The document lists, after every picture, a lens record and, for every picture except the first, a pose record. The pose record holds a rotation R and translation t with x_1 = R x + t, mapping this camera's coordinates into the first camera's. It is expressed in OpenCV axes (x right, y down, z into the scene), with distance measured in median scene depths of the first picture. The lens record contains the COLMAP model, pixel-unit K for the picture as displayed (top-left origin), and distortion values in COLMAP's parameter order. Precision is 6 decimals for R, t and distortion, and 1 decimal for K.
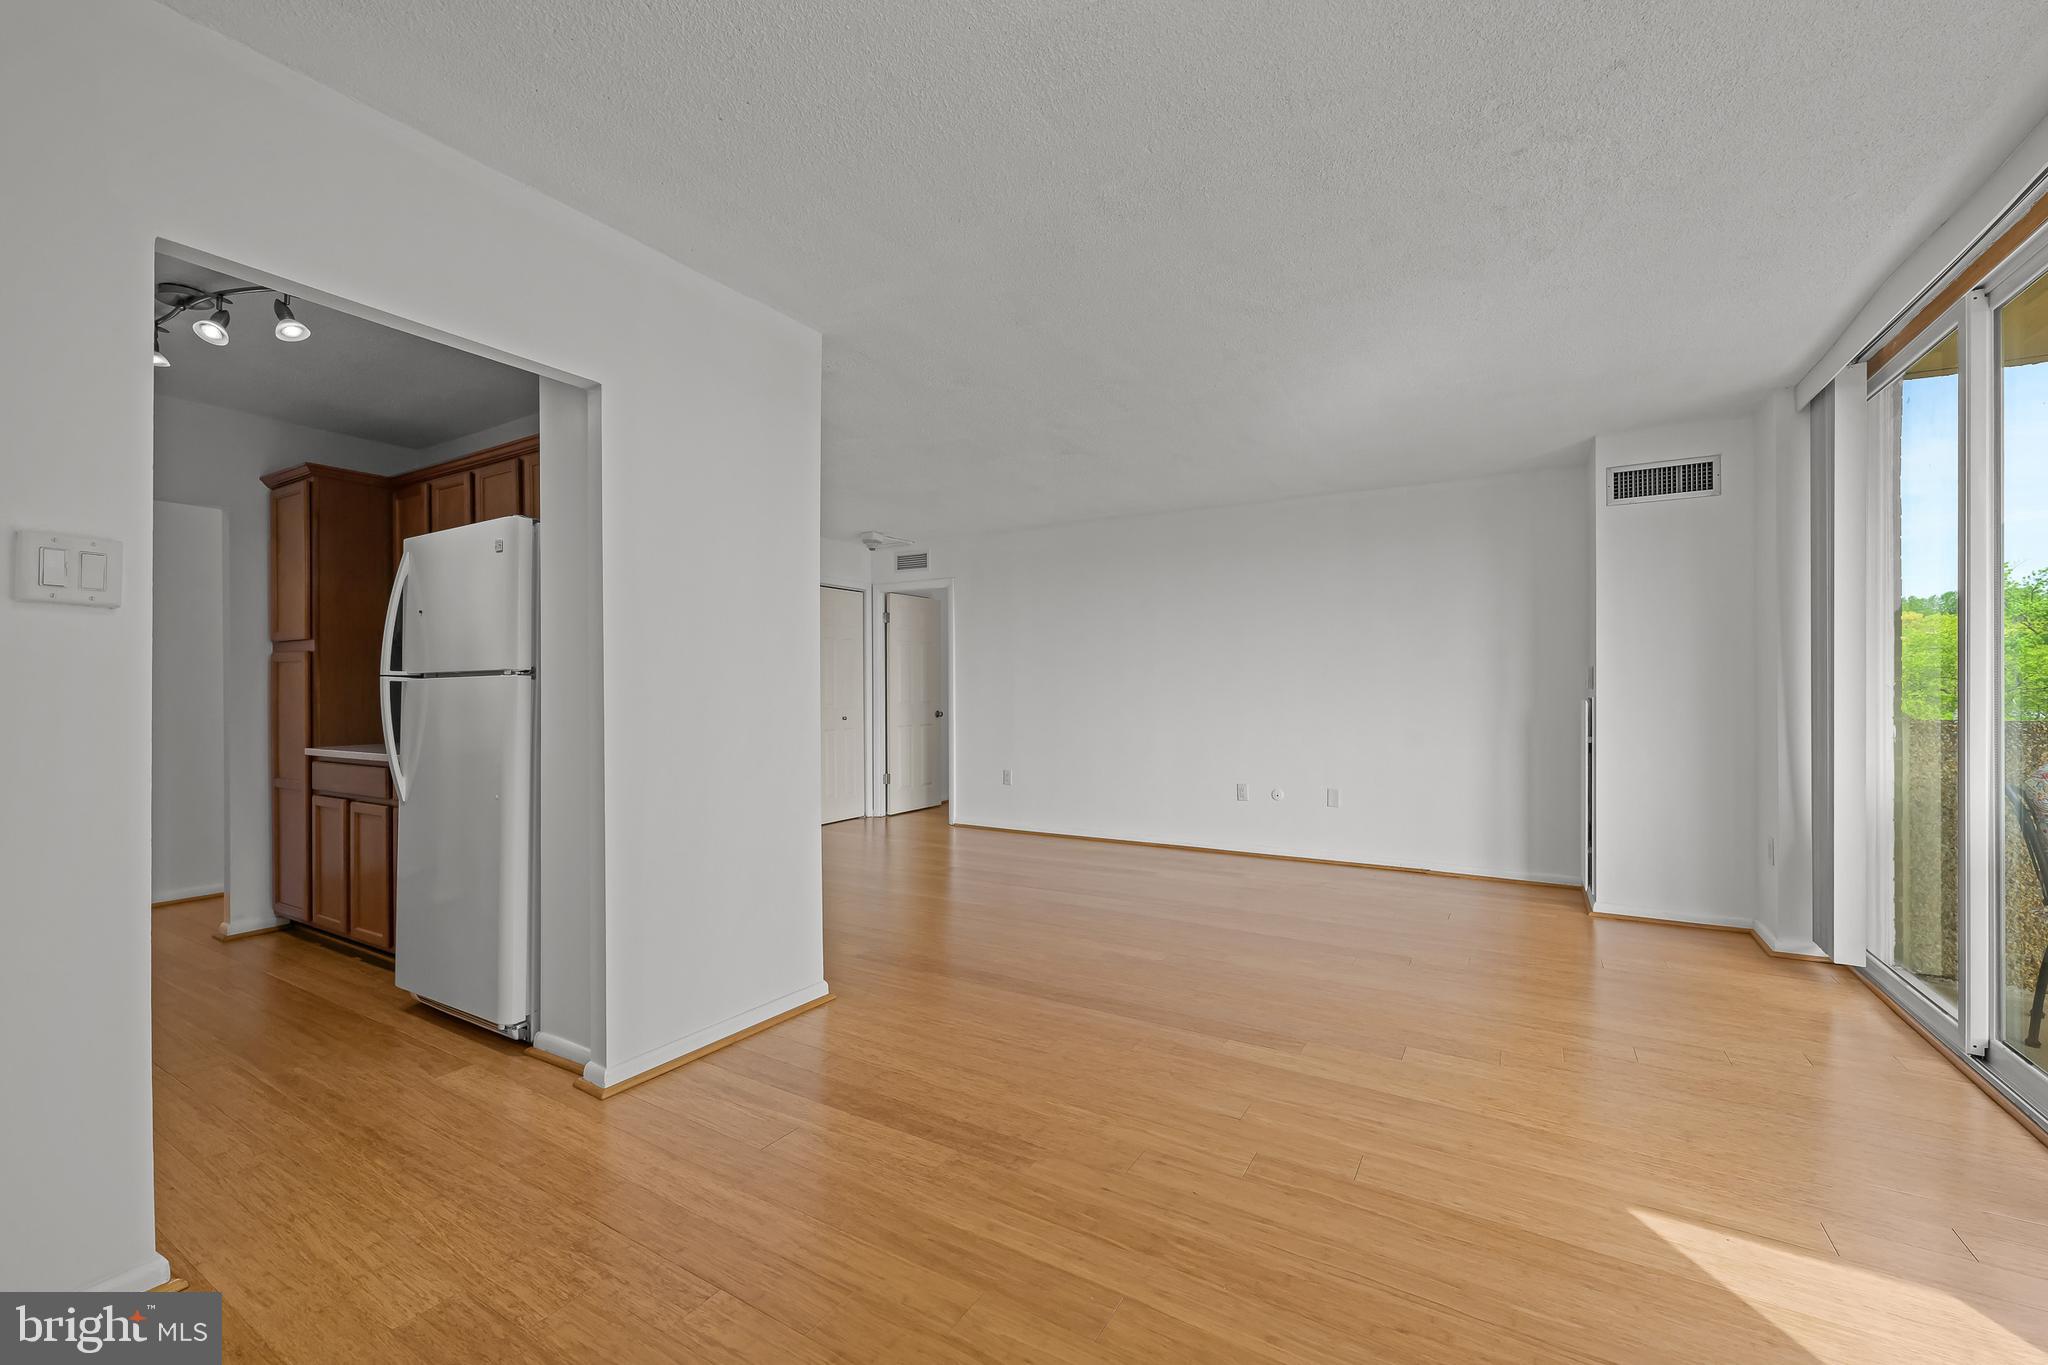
lens RADIAL K [[823.2, 0, 1028.7], [0, 823.2, 683.7], [0, 0, 1]] dist [-0.001163, -0.000144]
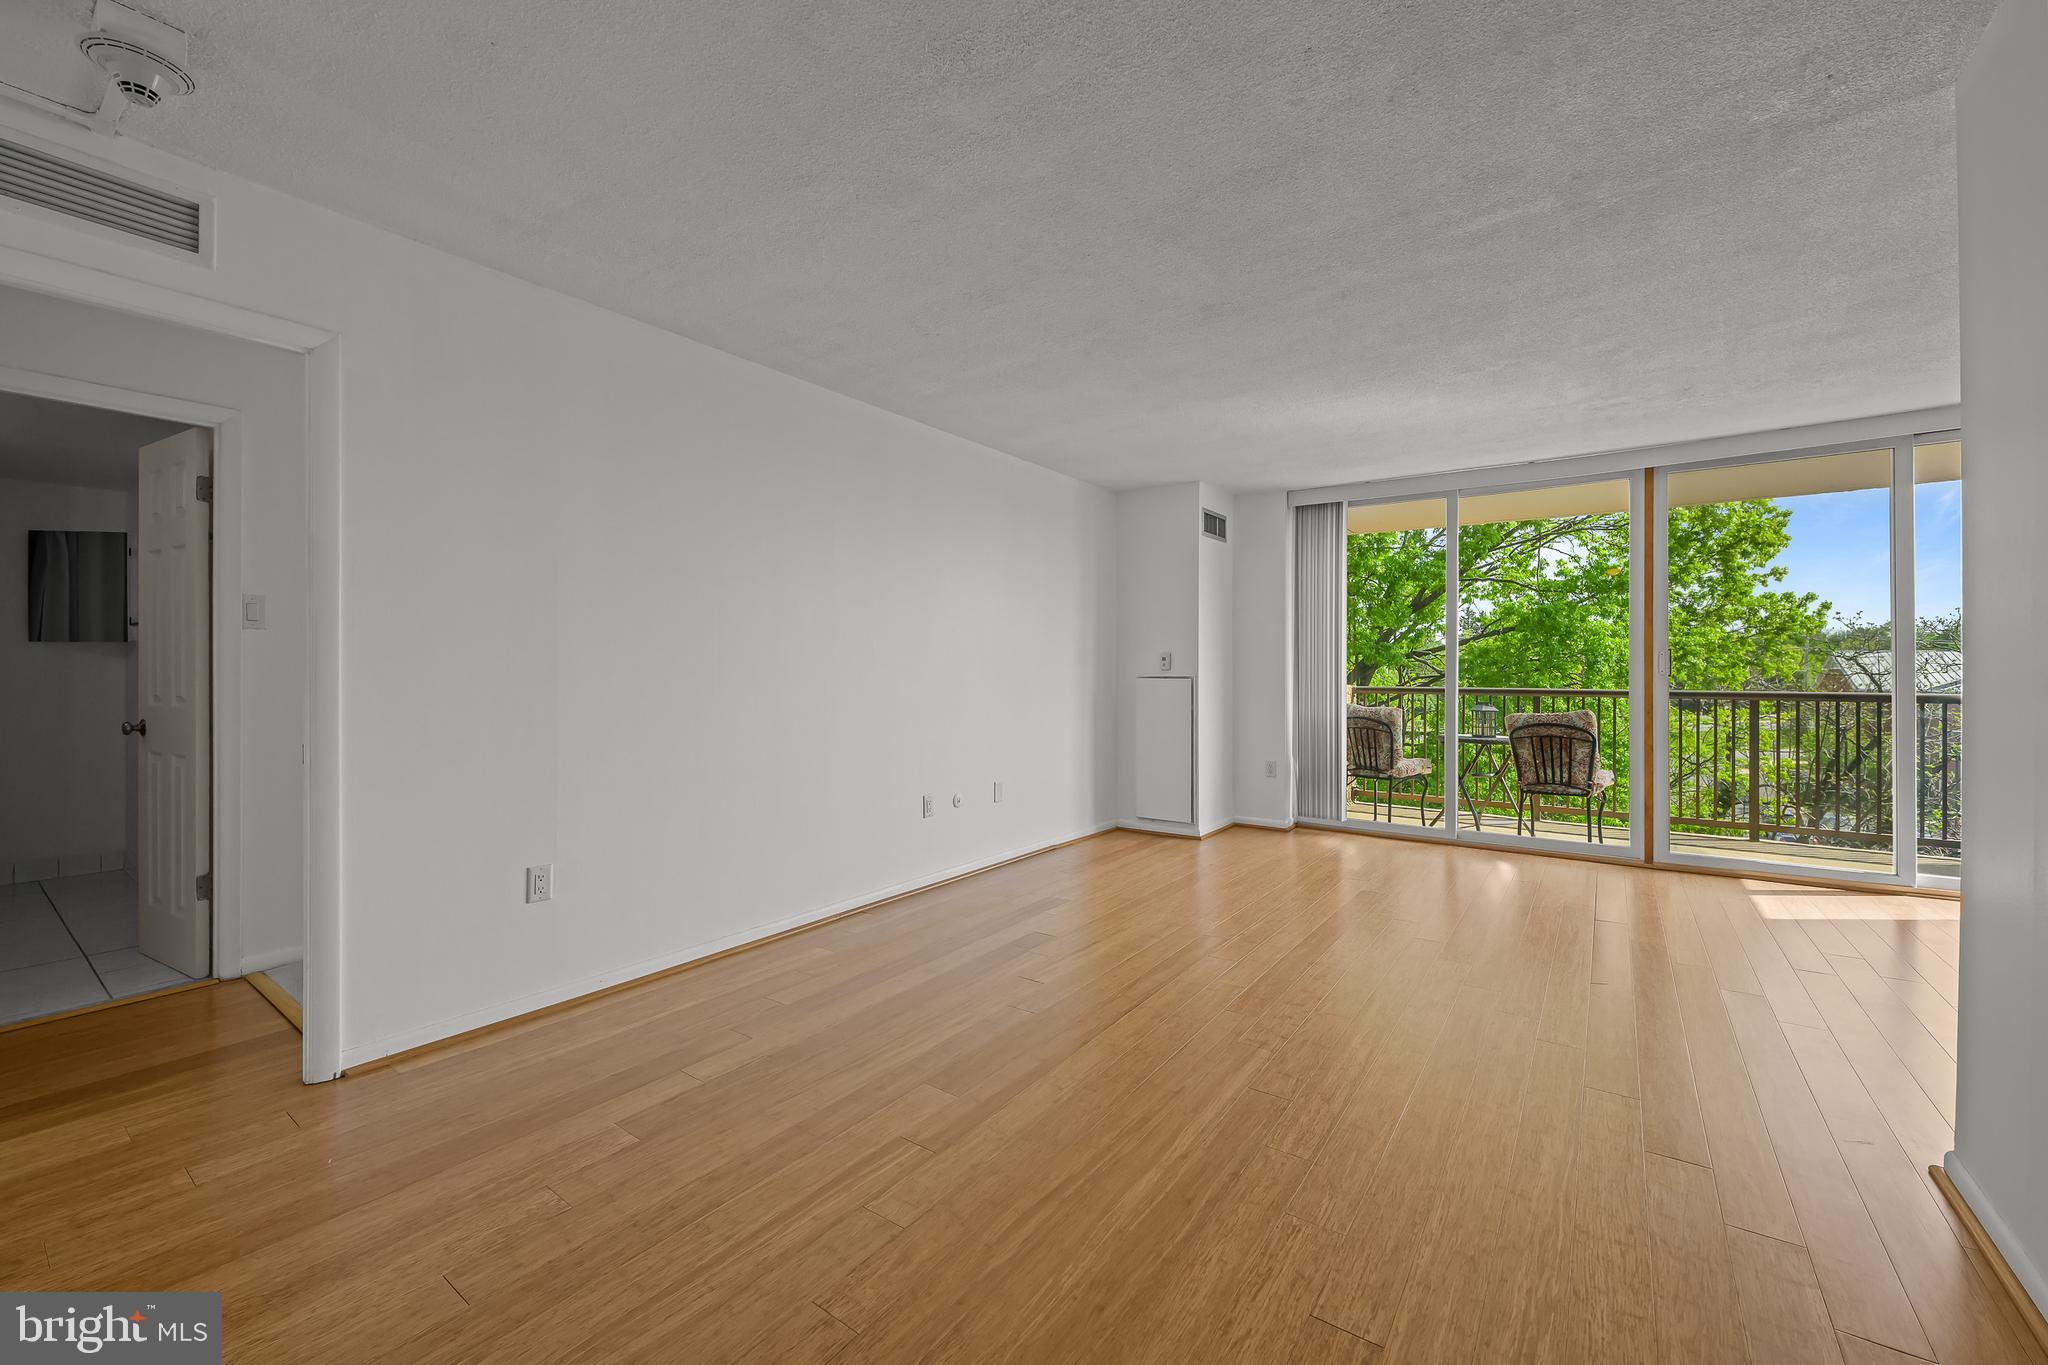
lens RADIAL K [[823.2, 0, 1028.7], [0, 823.2, 683.7], [0, 0, 1]] dist [-0.001163, -0.000144]
pose [[0.085016, -0.007440, 0.996352, -1.003041], [-0.000488, 0.999972, 0.007508, 0.027364], [-0.996379, -0.001125, 0.085010, 1.732215]]
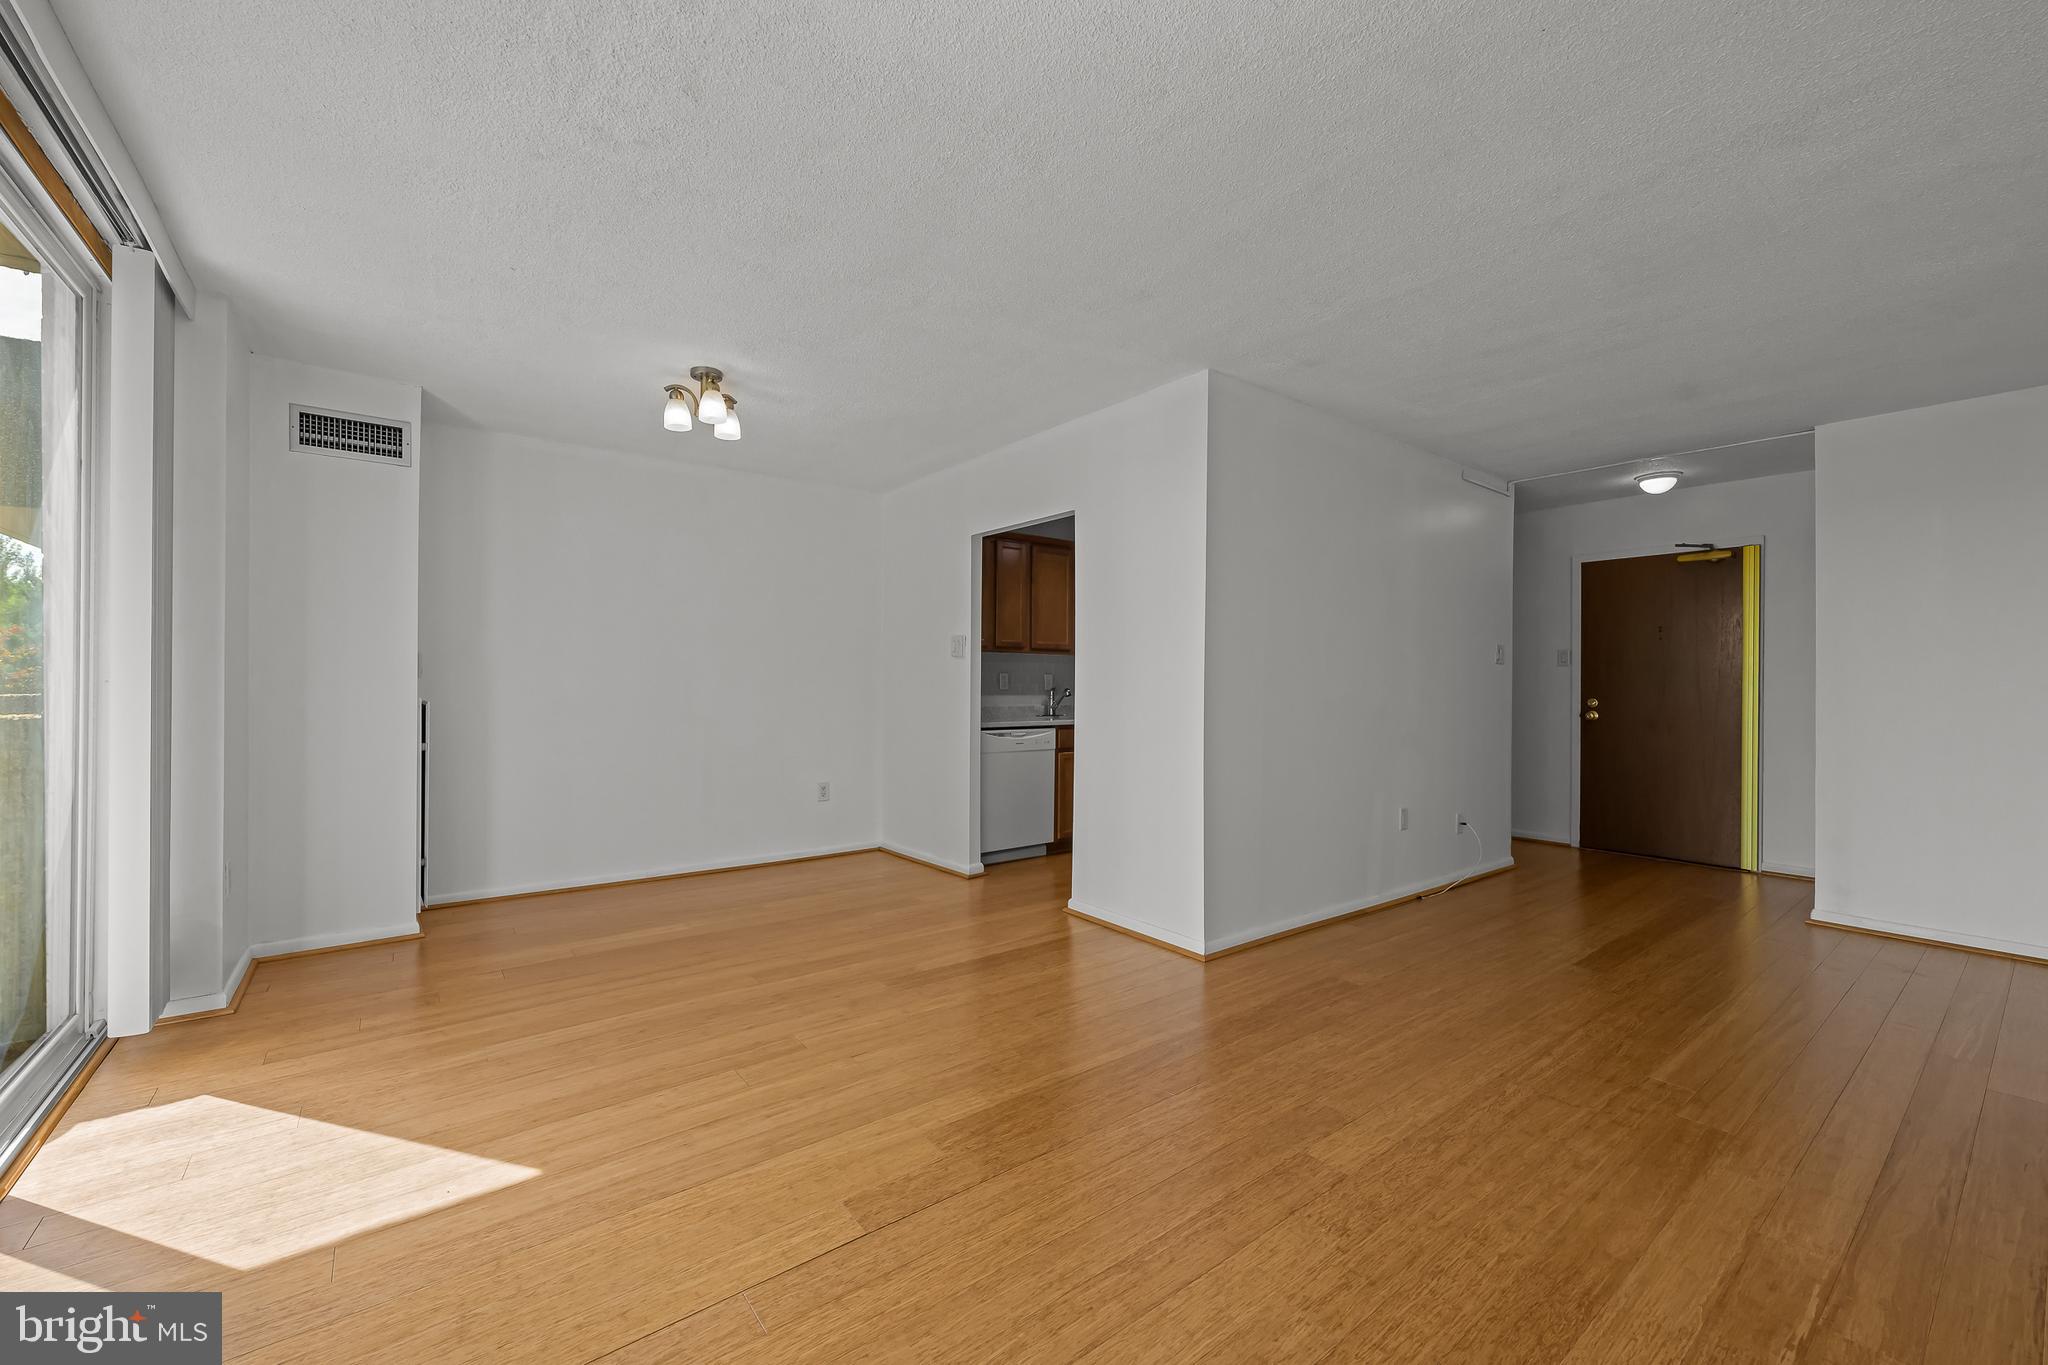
lens RADIAL K [[823.2, 0, 1028.7], [0, 823.2, 683.7], [0, 0, 1]] dist [-0.001163, -0.000144]
pose [[-0.357875, 0.002730, -0.933766, 0.940038], [0.000313, 0.999996, 0.002804, 0.002972], [0.933769, 0.000711, -0.357874, 1.246237]]
